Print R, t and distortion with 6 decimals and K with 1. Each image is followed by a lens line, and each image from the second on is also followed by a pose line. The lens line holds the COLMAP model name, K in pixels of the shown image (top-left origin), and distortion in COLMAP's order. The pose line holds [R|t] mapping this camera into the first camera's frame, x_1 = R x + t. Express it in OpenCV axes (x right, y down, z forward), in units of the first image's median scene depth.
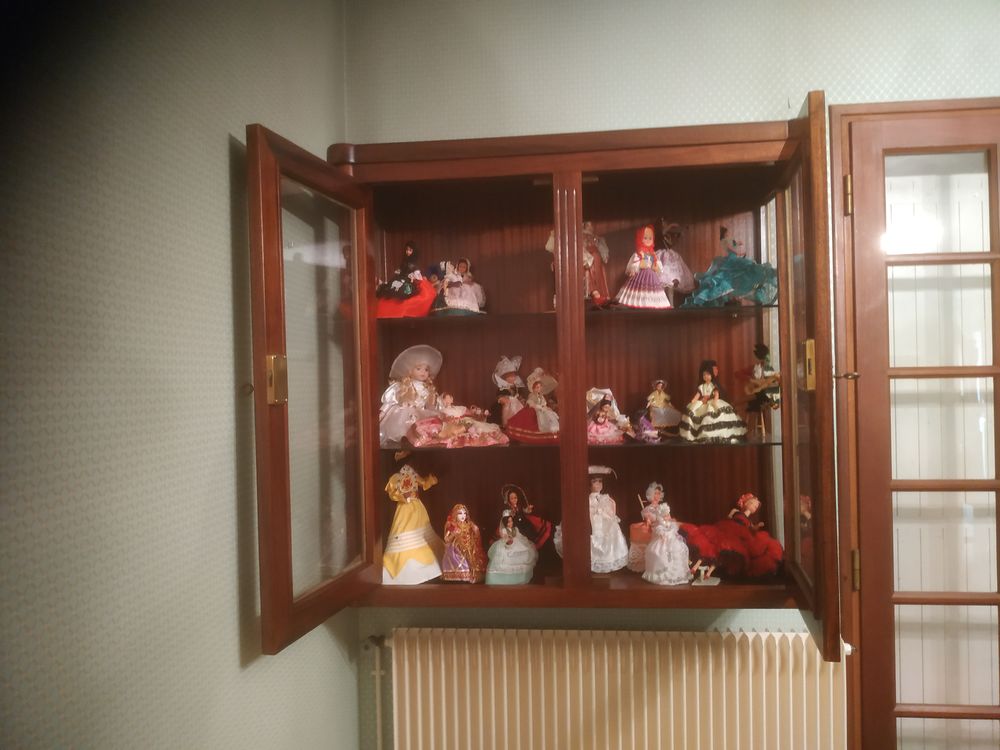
lens RADIAL K [[711.6, 0, 491.7], [0, 711.6, 373.5], [0, 0, 1]] dist [0.064344, -0.095549]
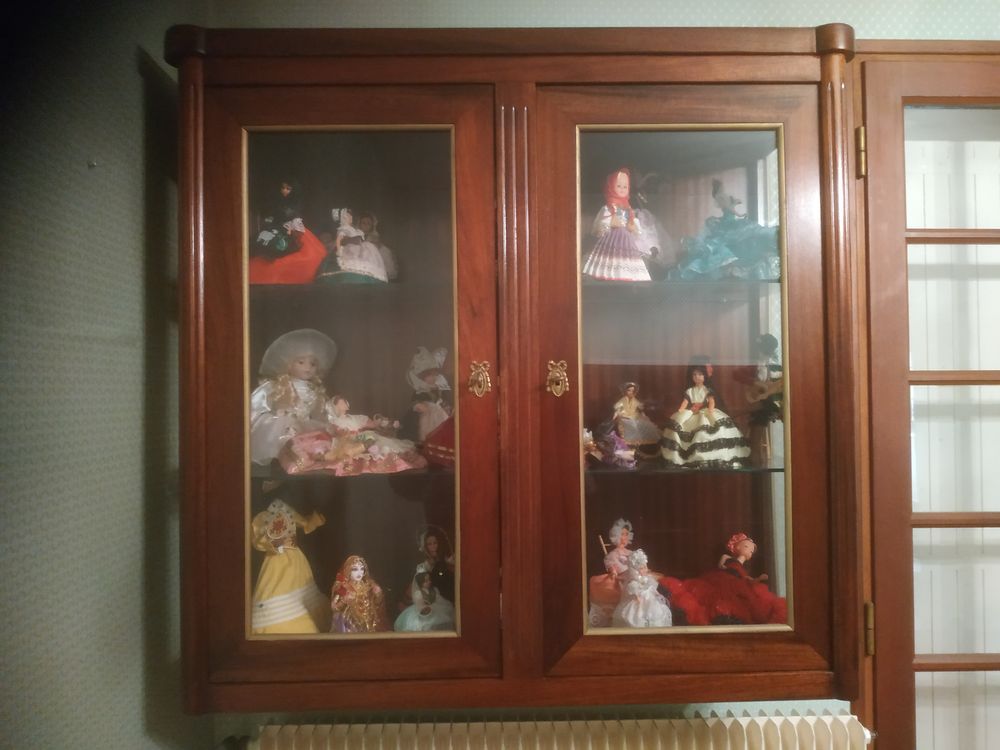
lens RADIAL K [[711.6, 0, 491.7], [0, 711.6, 373.5], [0, 0, 1]] dist [0.064344, -0.095549]
pose [[0.993734, 0.014429, 0.110839, 0.007881], [-0.012204, 0.999711, -0.020722, 0.017876], [-0.111105, 0.019239, 0.993622, 0.285371]]
